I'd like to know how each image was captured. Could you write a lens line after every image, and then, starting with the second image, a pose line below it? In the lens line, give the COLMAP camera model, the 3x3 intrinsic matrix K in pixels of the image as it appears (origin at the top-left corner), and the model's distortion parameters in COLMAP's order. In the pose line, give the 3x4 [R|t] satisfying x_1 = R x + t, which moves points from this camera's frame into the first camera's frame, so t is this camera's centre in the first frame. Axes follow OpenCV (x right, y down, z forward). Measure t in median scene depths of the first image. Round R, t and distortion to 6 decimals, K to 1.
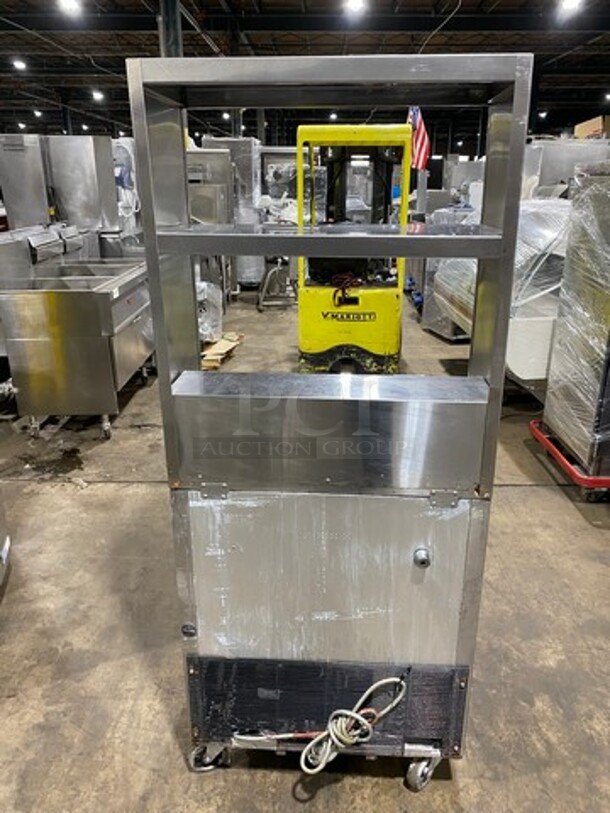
lens RADIAL K [[623.4, 0, 306.0], [0, 623.4, 414.9], [0, 0, 1]] dist [0.002325, -0.013114]
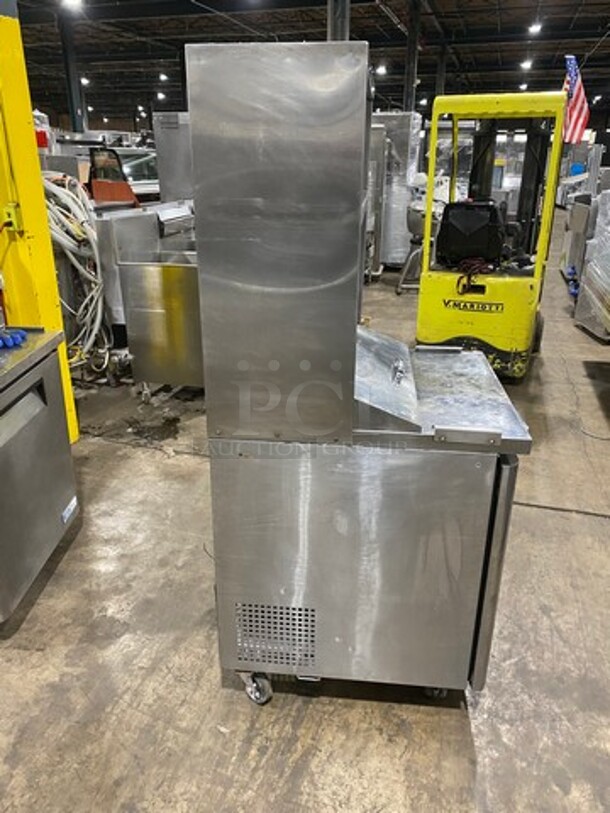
lens RADIAL K [[621.6, 0, 305.0], [0, 621.6, 406.5], [0, 0, 1]] dist [0.002958, -0.004488]
pose [[0.957305, 0.105353, -0.269197, 0.104964], [-0.099581, 0.994412, 0.035049, -0.021055], [0.271385, -0.006746, 0.962447, 0.059659]]
